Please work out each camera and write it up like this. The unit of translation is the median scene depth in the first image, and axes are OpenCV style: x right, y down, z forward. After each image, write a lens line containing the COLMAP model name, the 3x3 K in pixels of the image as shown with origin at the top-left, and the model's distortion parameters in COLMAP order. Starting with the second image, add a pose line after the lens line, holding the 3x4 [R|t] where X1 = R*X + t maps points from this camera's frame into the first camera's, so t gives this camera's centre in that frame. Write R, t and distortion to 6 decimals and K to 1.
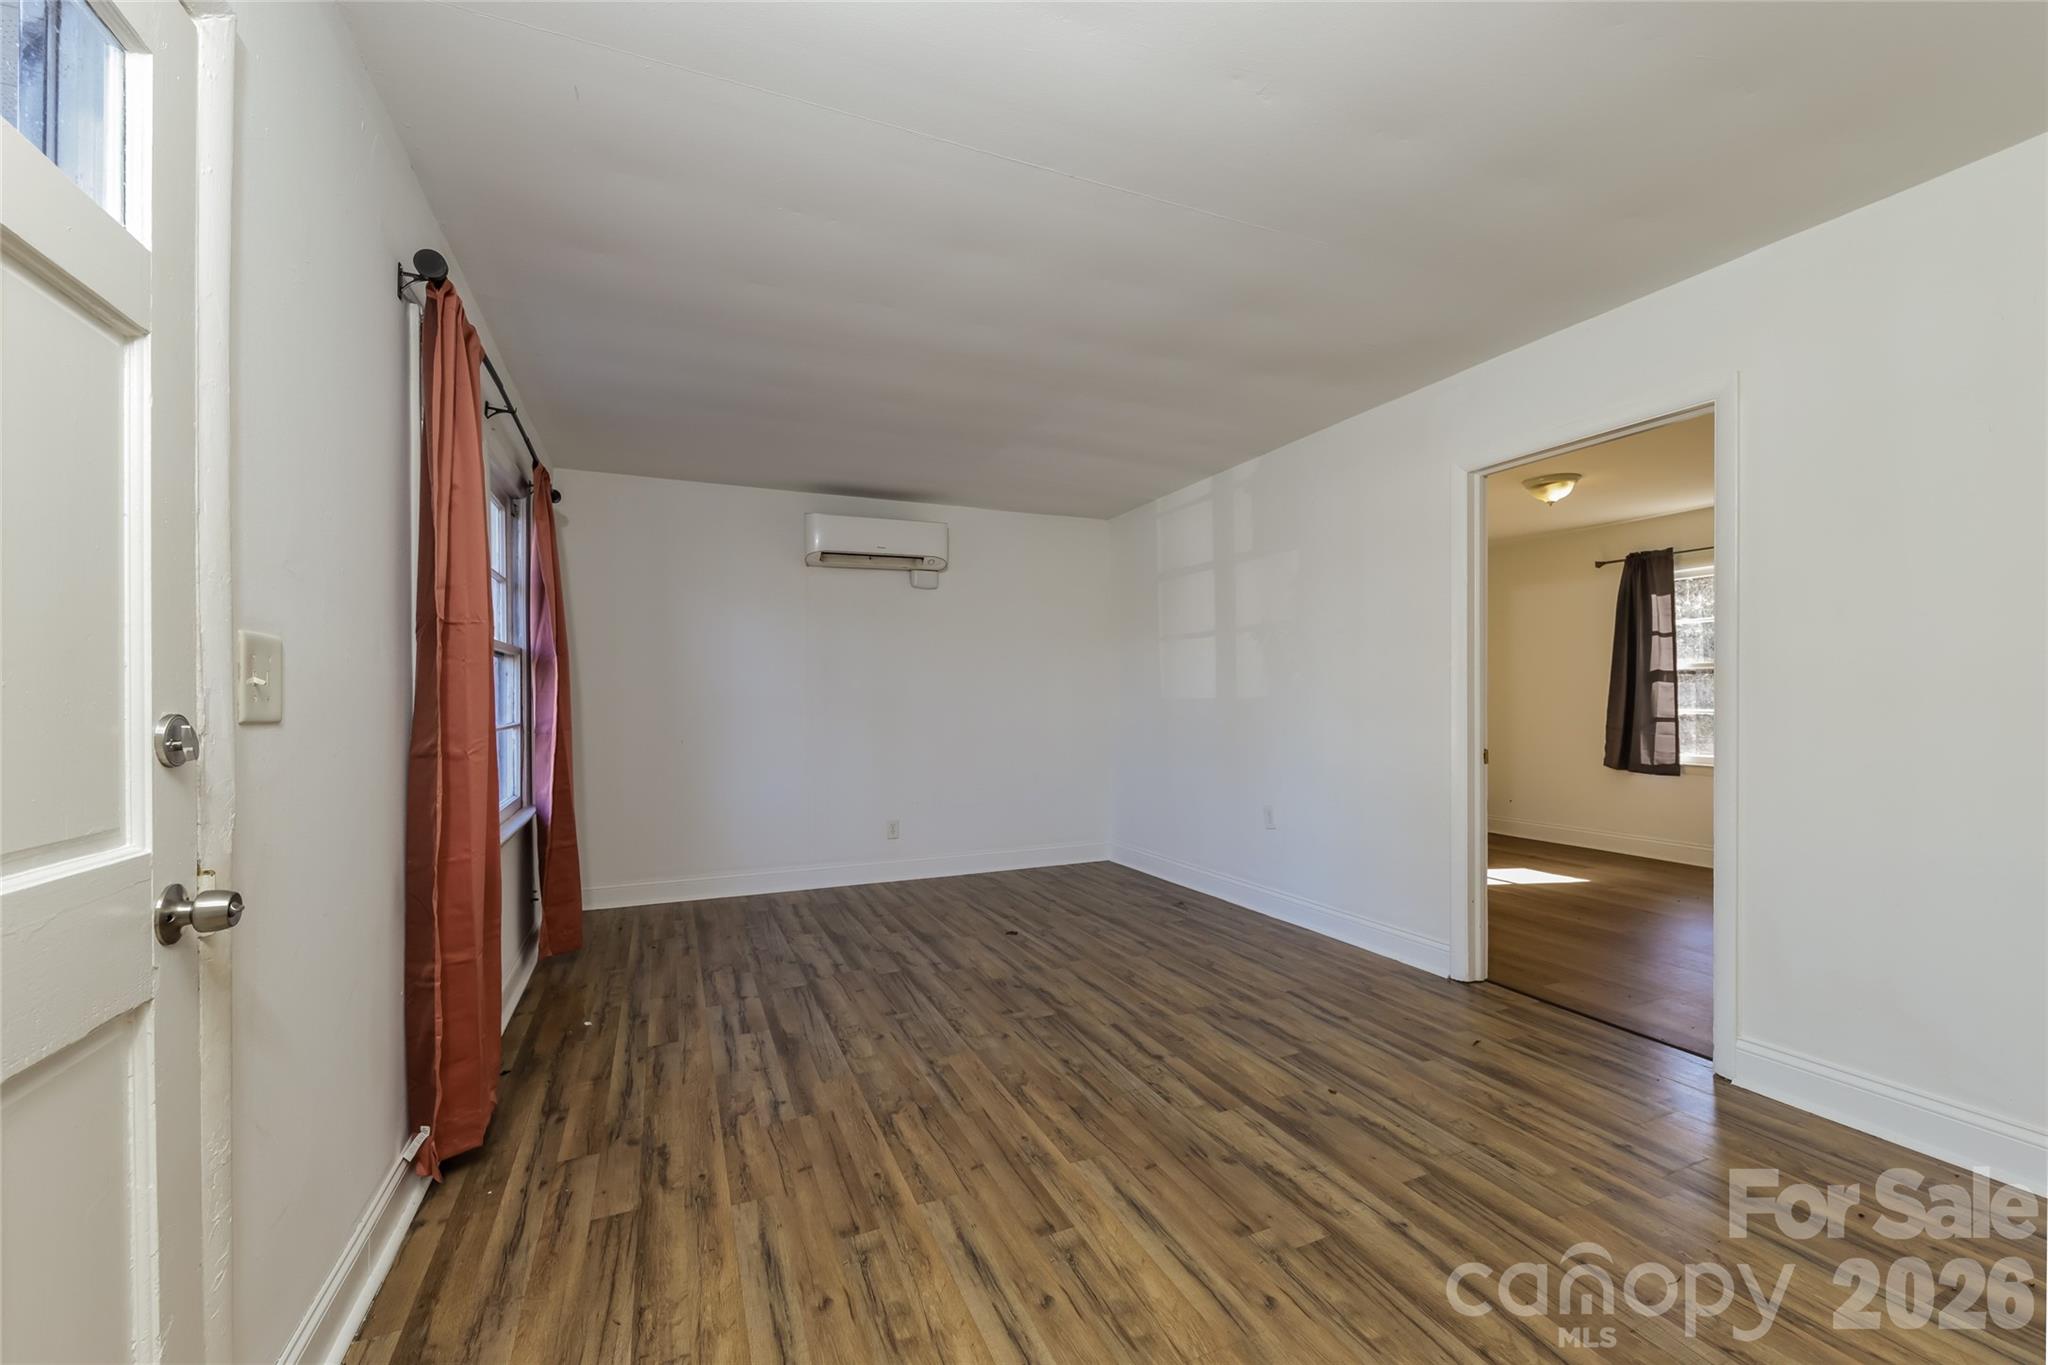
lens RADIAL K [[800.8, 0, 1031.1], [0, 800.8, 689.8], [0, 0, 1]] dist [0.021313, -0.000204]
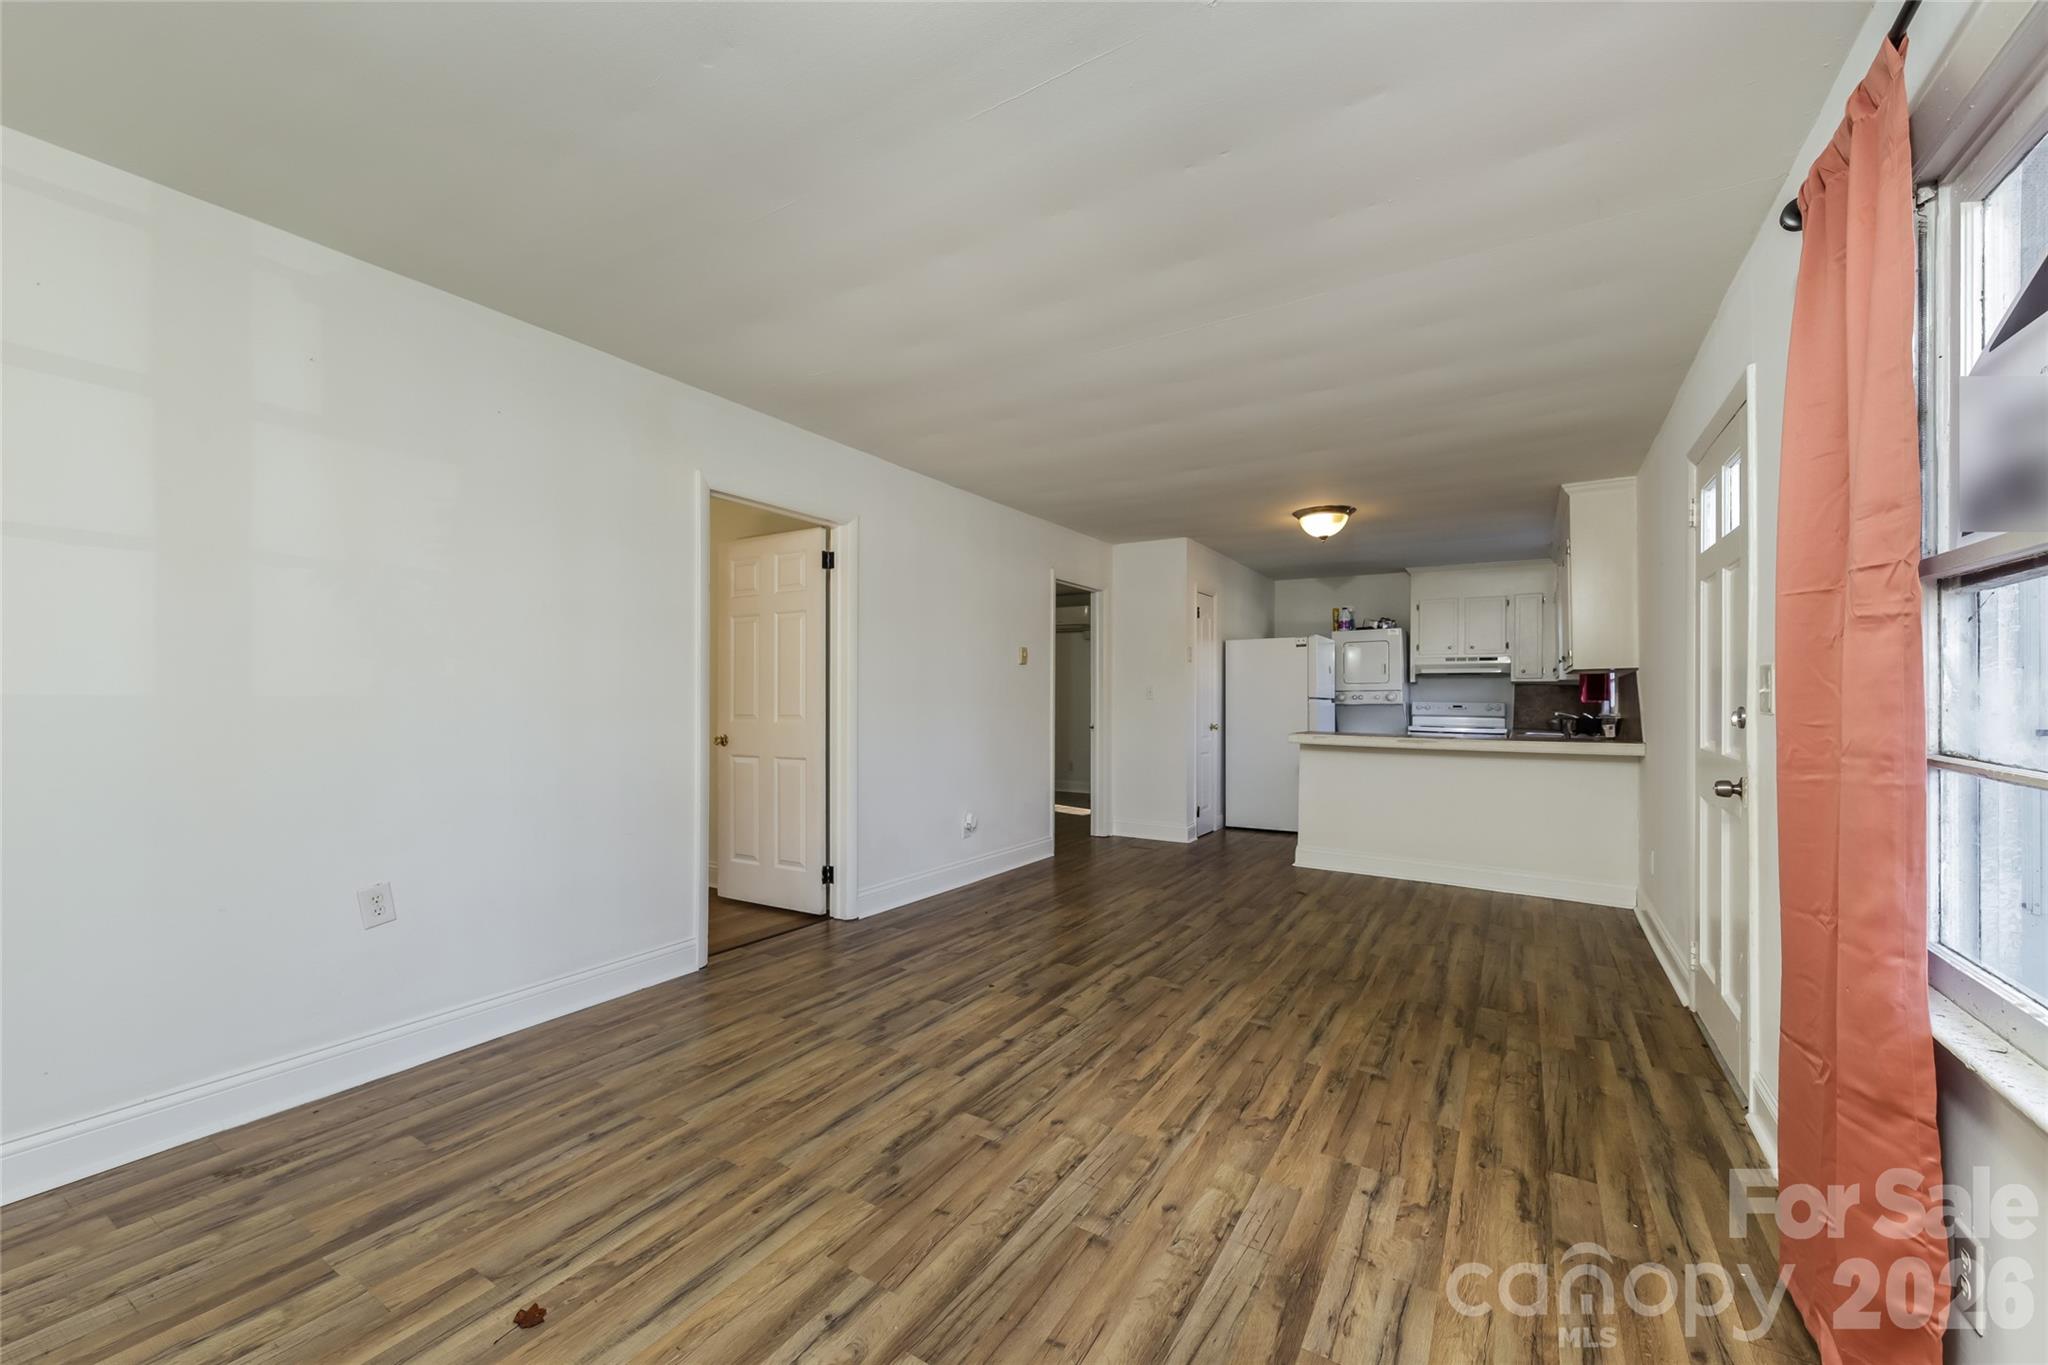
lens RADIAL K [[800.8, 0, 1005.8], [0, 800.8, 696.5], [0, 0, 1]] dist [0.021313, -0.000204]
pose [[-0.543132, 0.004211, 0.839637, -0.642853], [-0.012262, 0.999841, -0.012946, 0.019722], [-0.839558, -0.017326, -0.542994, 1.411961]]
